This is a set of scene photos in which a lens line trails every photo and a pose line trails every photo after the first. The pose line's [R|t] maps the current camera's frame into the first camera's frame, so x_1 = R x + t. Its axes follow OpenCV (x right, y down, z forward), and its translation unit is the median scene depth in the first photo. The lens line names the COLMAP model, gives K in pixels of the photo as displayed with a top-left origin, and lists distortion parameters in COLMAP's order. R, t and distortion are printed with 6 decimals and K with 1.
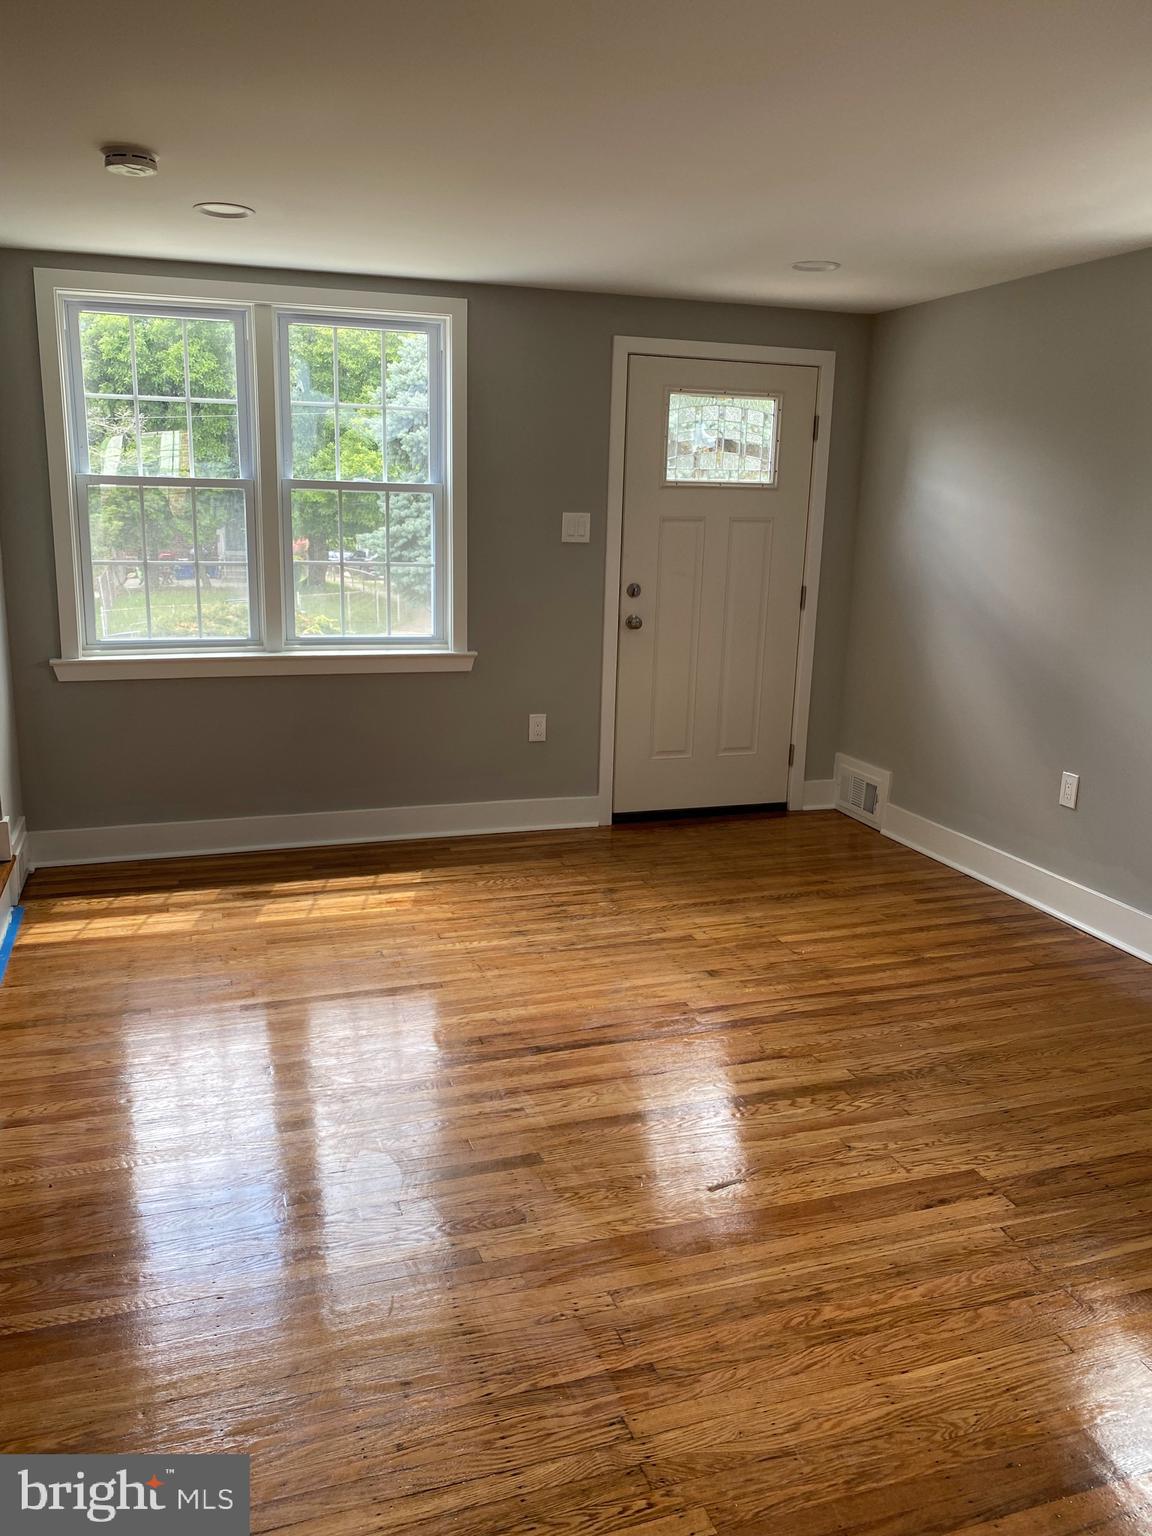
lens RADIAL K [[1160.6, 0, 575.3], [0, 1160.6, 767.3], [0, 0, 1]] dist [0.041501, -0.056025]
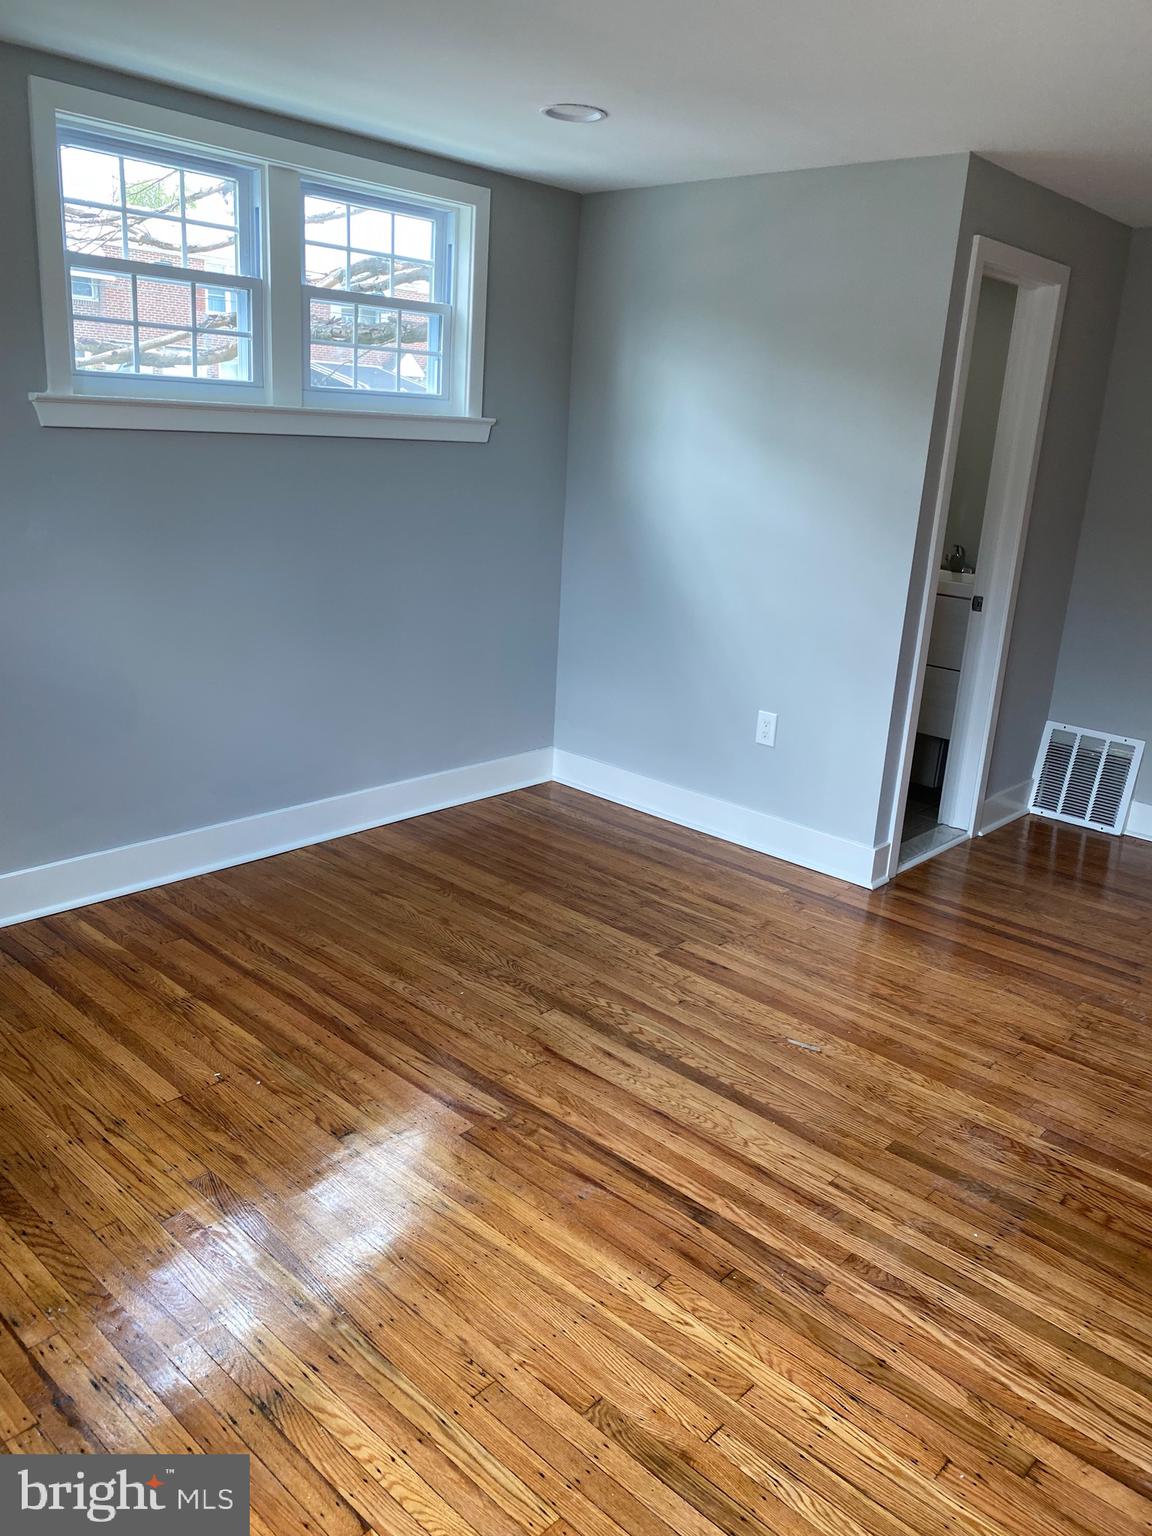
lens RADIAL K [[1160.6, 0, 575.3], [0, 1160.6, 767.3], [0, 0, 1]] dist [0.041501, -0.056025]
pose [[-0.480266, -0.294400, 0.826240, -0.479187], [0.133389, 0.906519, 0.400539, -0.287058], [-0.866921, 0.302577, -0.396100, 1.198257]]
